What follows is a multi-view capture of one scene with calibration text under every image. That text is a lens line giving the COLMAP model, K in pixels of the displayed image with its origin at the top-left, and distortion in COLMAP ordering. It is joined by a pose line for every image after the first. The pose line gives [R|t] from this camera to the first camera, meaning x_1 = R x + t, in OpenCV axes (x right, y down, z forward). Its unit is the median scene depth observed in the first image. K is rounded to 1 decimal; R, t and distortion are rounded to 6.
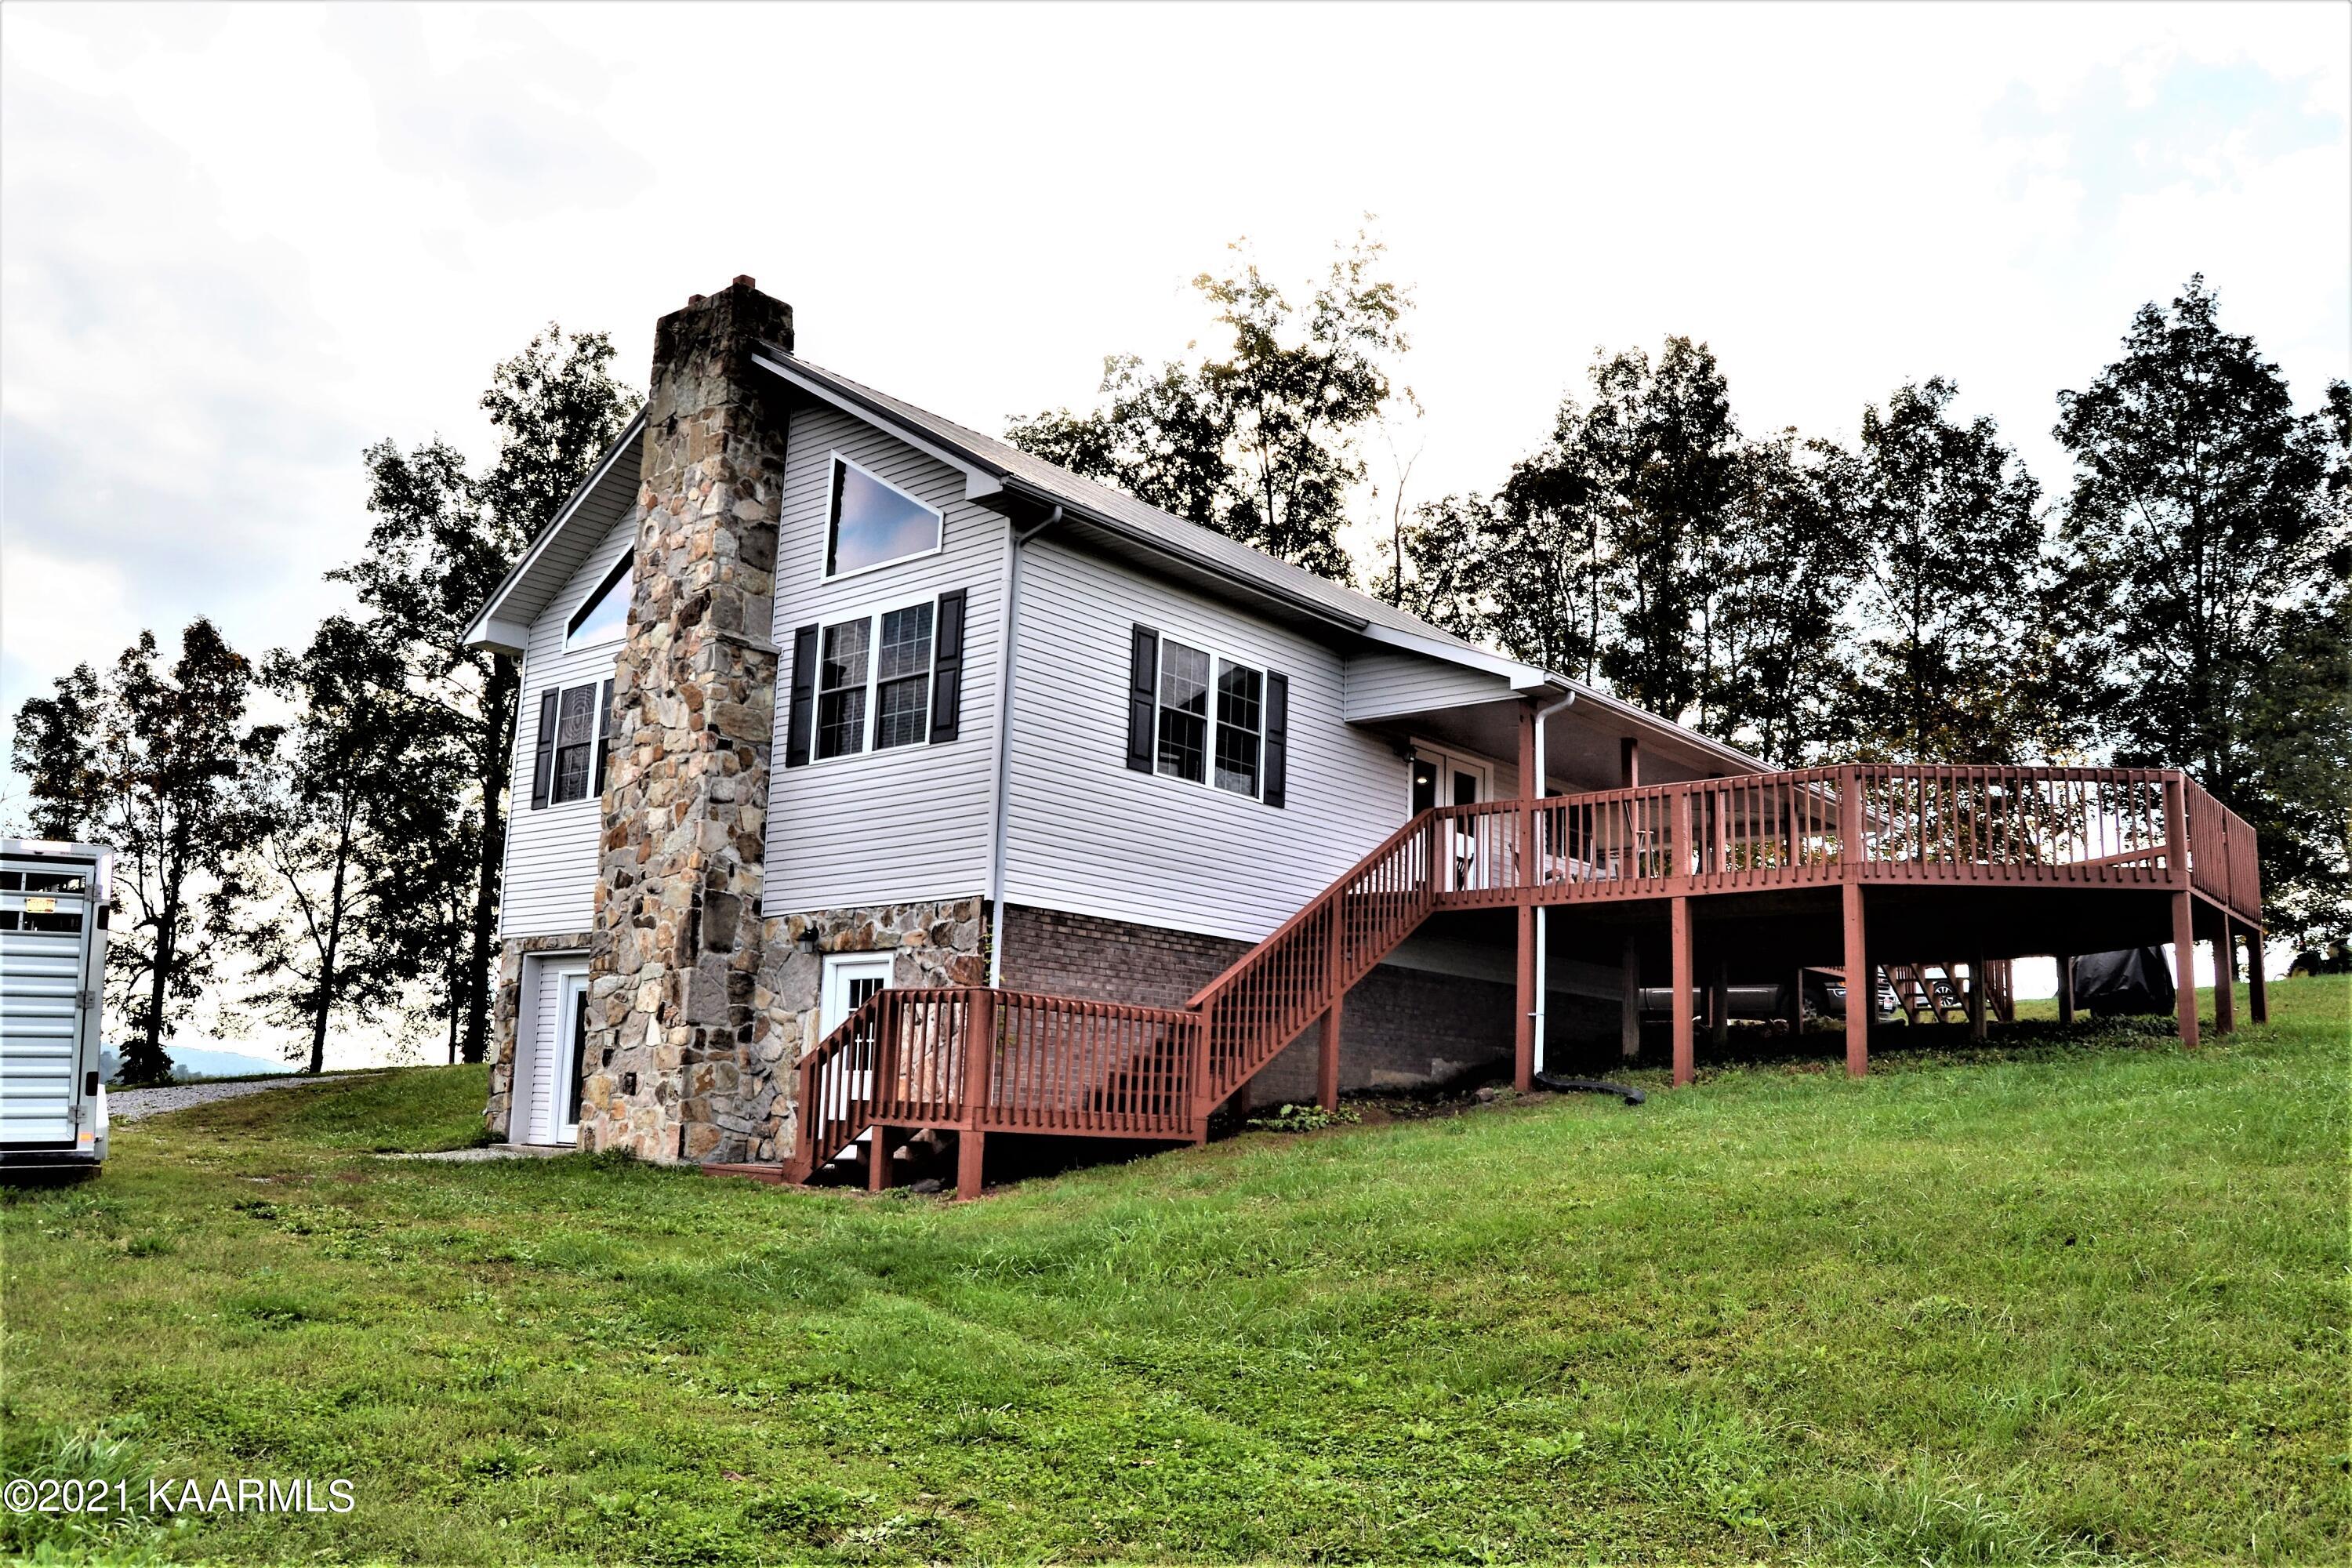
lens RADIAL K [[1863.0, 0, 1176.0], [0, 1863.0, 784.0], [0, 0, 1]] dist [-0.069692, 0.004211]
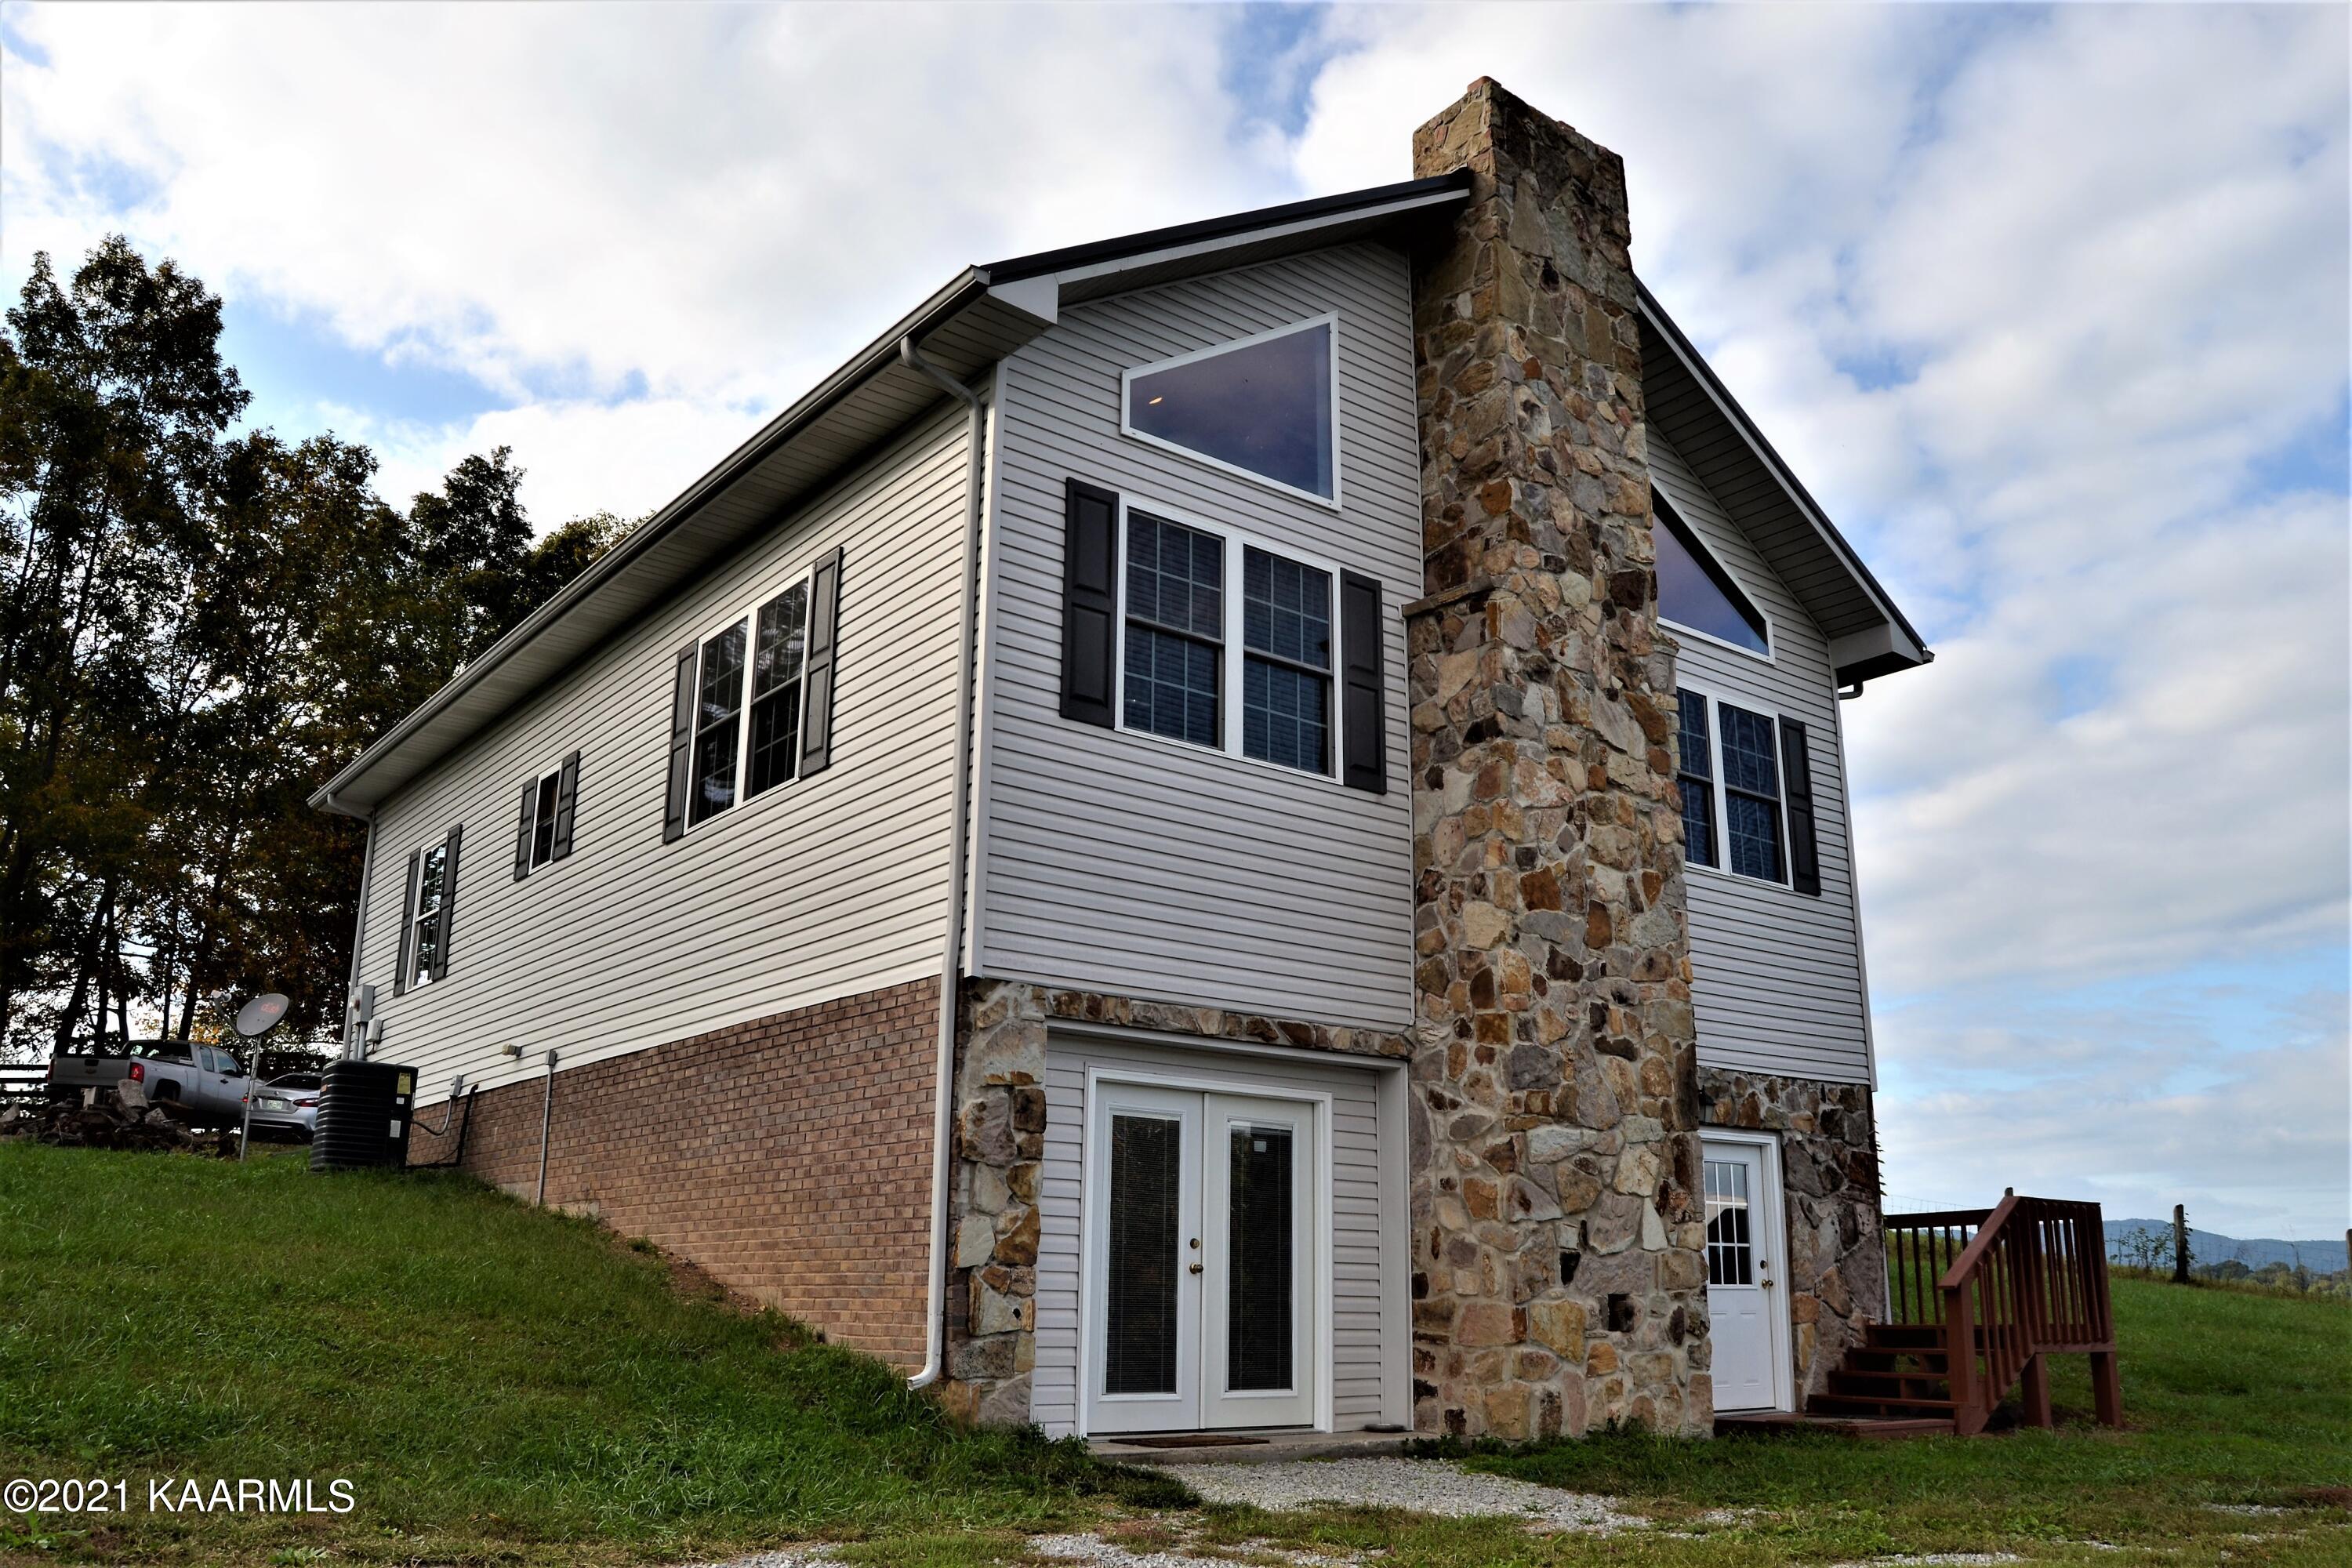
lens RADIAL K [[1863.0, 0, 1176.0], [0, 1863.0, 784.0], [0, 0, 1]] dist [-0.069692, 0.004211]
pose [[0.191650, 0.236878, 0.952449, -0.927954], [-0.183228, 0.962012, -0.202387, 0.142656], [-0.964208, -0.135727, 0.227772, 1.012756]]
